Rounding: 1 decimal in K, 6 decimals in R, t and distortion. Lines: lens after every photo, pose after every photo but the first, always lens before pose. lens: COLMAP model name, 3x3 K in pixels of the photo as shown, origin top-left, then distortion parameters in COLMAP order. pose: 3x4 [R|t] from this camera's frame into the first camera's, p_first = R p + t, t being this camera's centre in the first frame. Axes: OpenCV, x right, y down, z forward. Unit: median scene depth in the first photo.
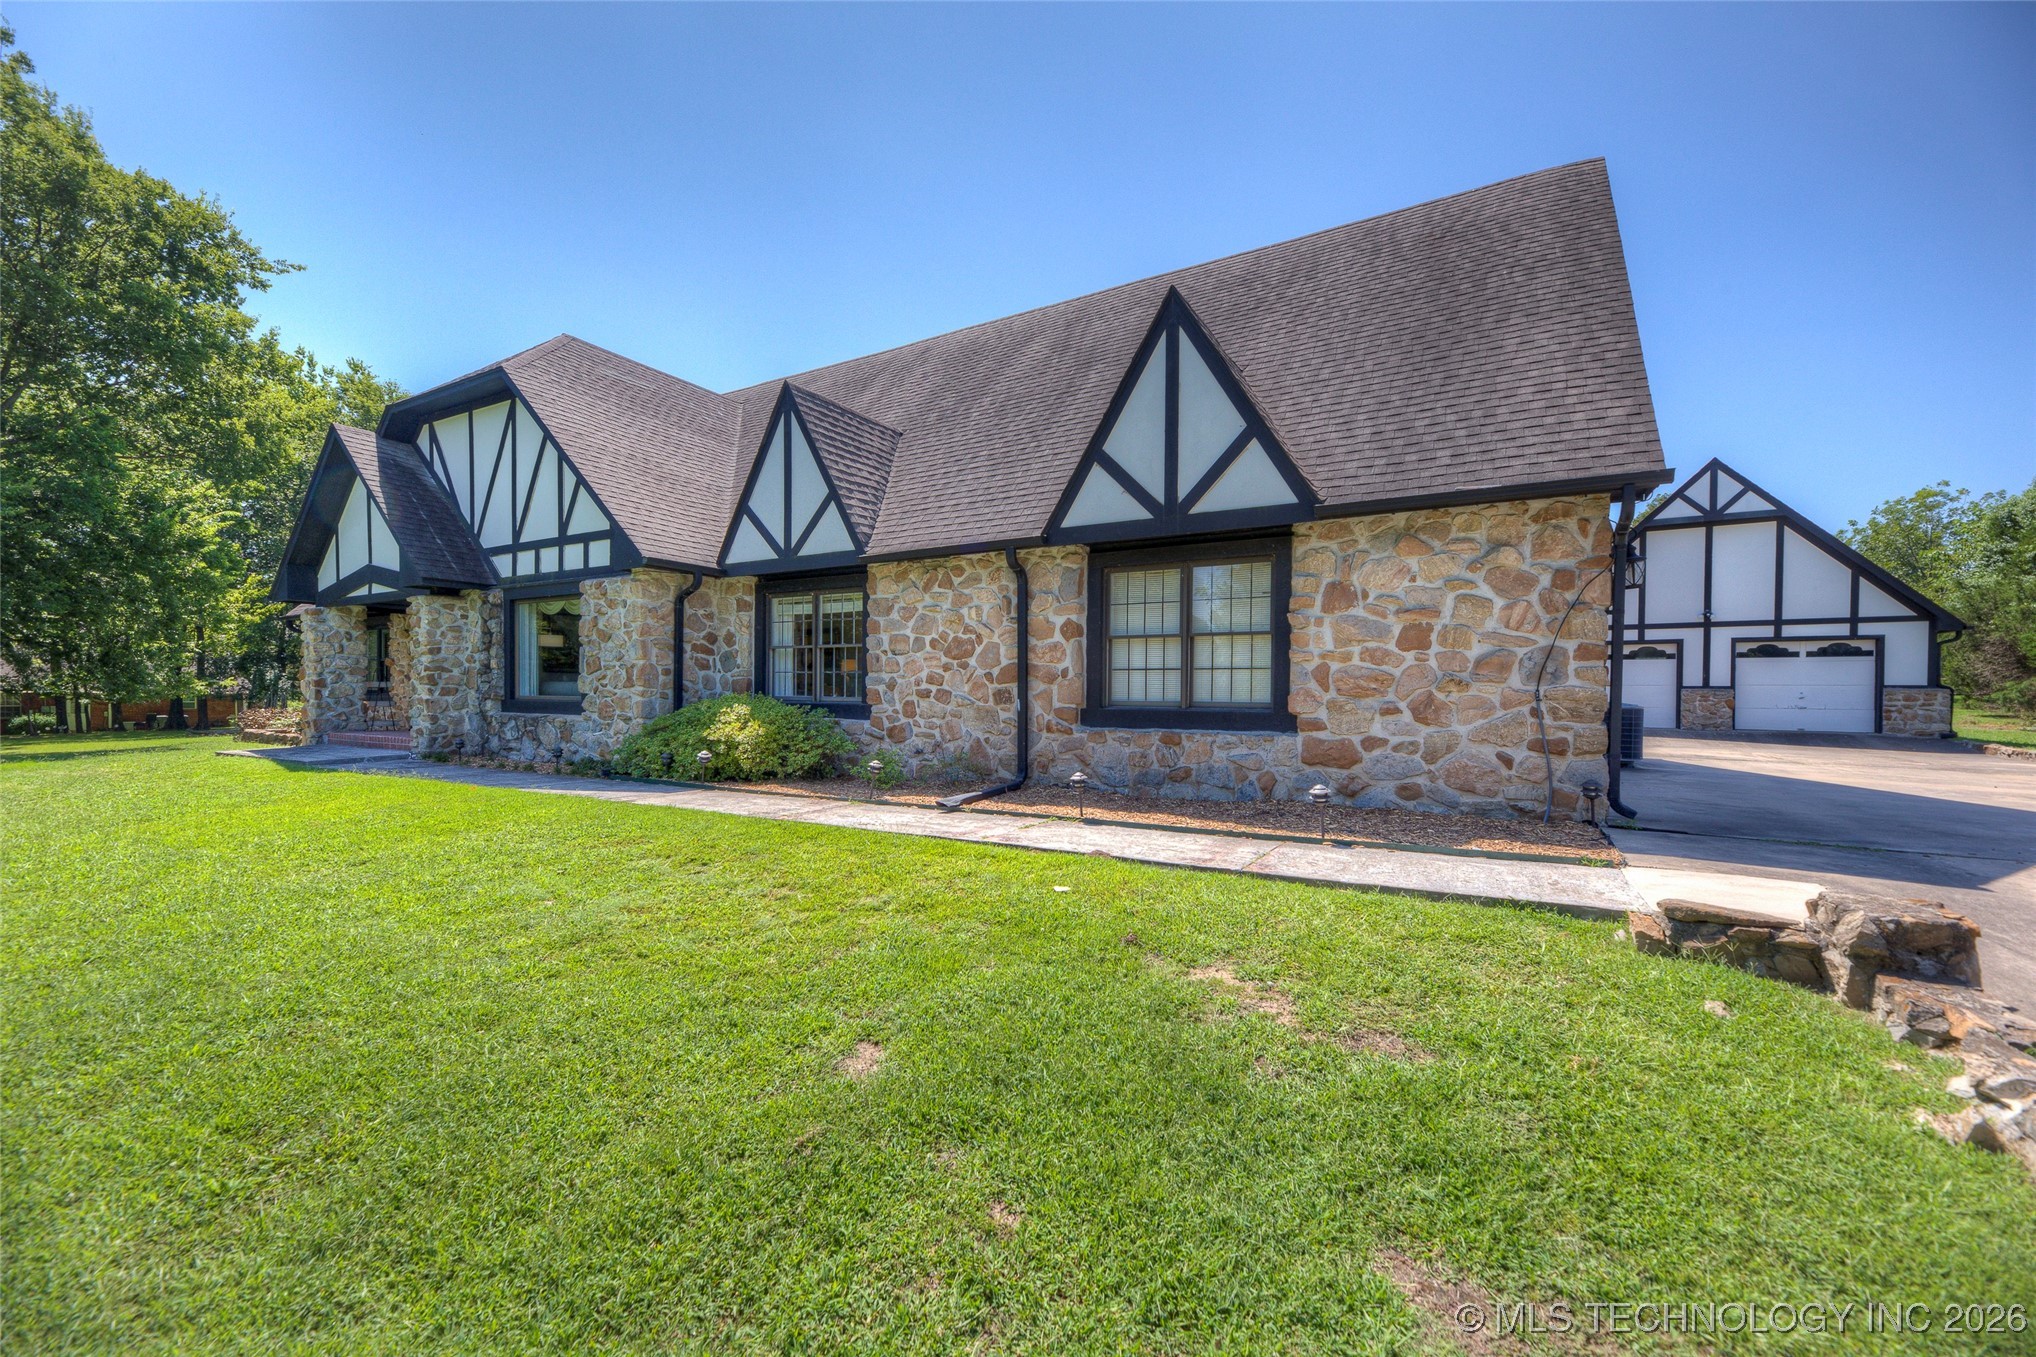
lens RADIAL K [[818.7, 0, 1018.9], [0, 818.7, 697.7], [0, 0, 1]] dist [0.008631, -0.001624]
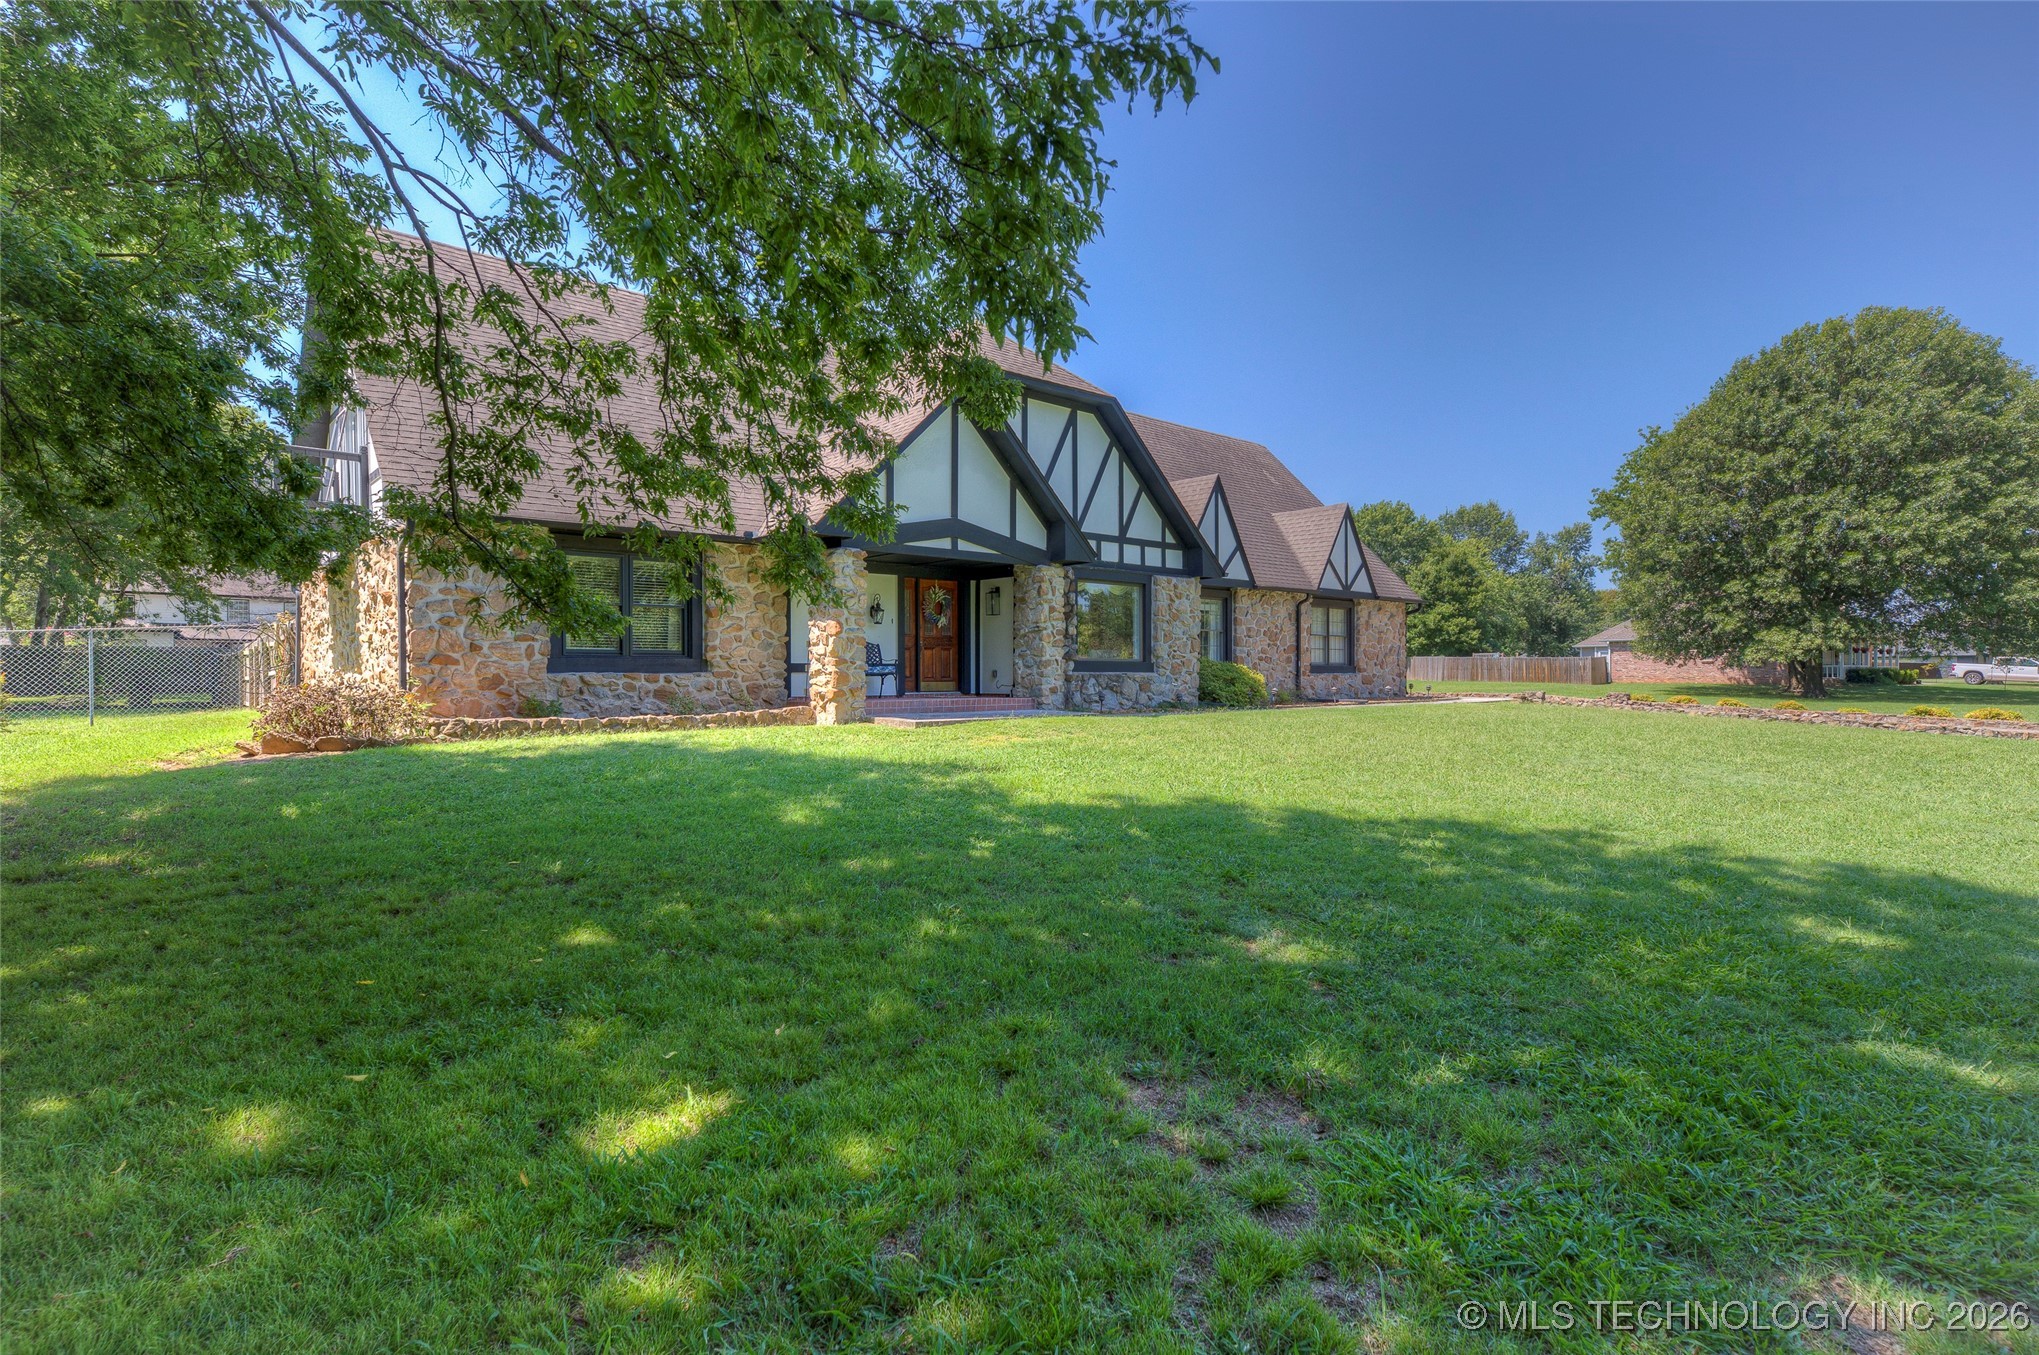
lens RADIAL K [[988.5, 0, 1019.2], [0, 988.5, 674.0], [0, 0, 1]] dist [0.003166, 0.000116]
pose [[0.328915, -0.000937, 0.944359, -3.370332], [0.016774, 0.999848, -0.004850, 0.044345], [-0.944211, 0.017436, 0.328880, 1.027156]]
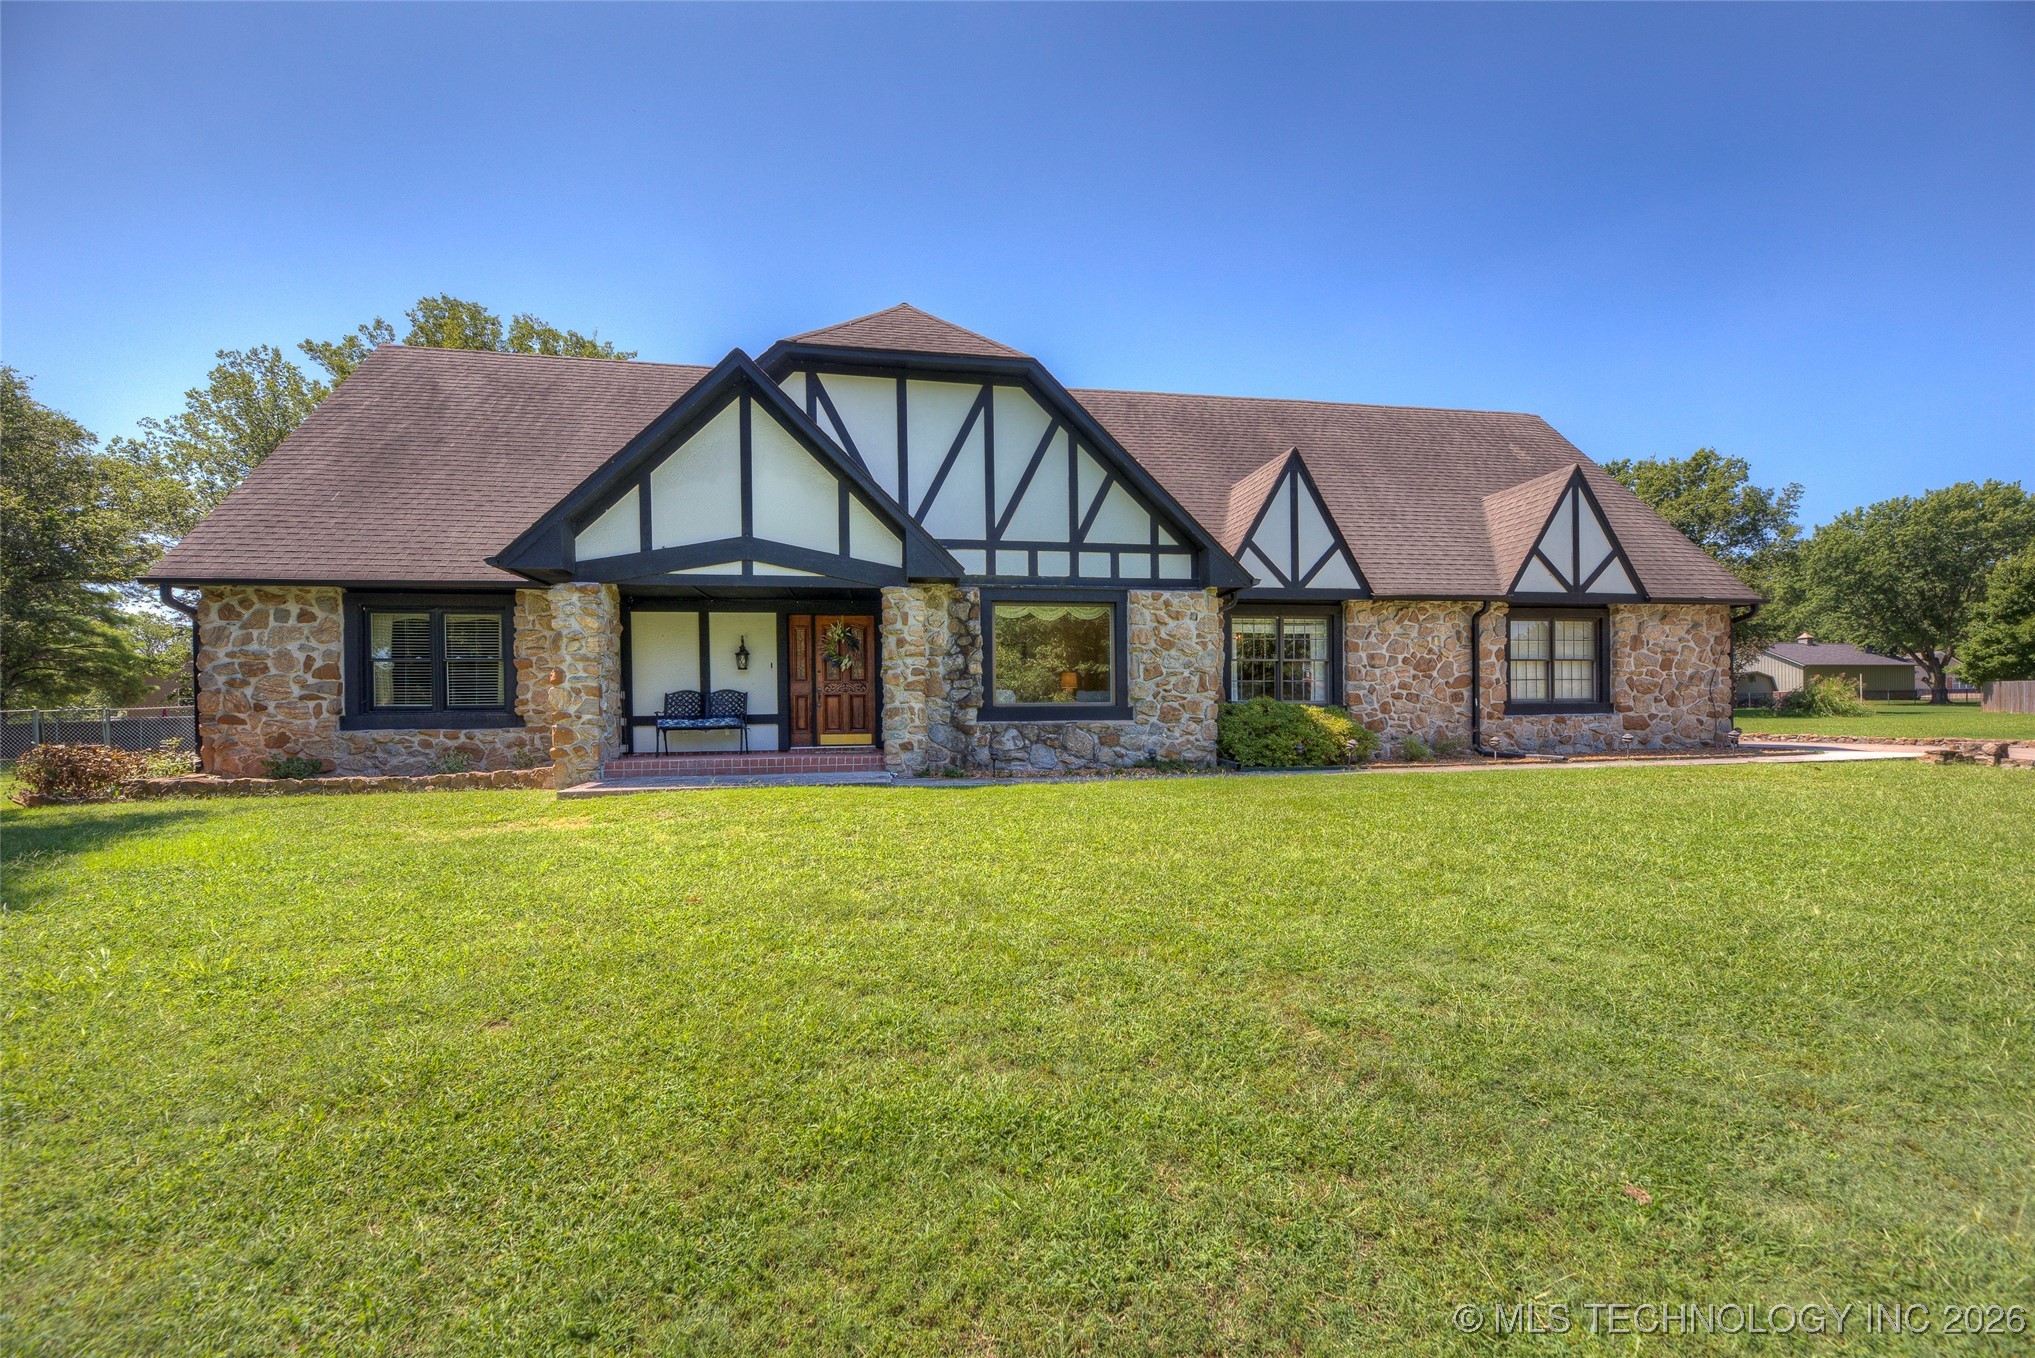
lens RADIAL K [[818.3, 0, 1052.1], [0, 818.3, 706.5], [0, 0, 1]] dist [0.008631, -0.001624]
pose [[0.757016, -0.004882, 0.653378, -1.973962], [0.023296, 0.999538, -0.019522, 0.035020], [-0.652981, 0.029999, 0.756780, 0.434498]]
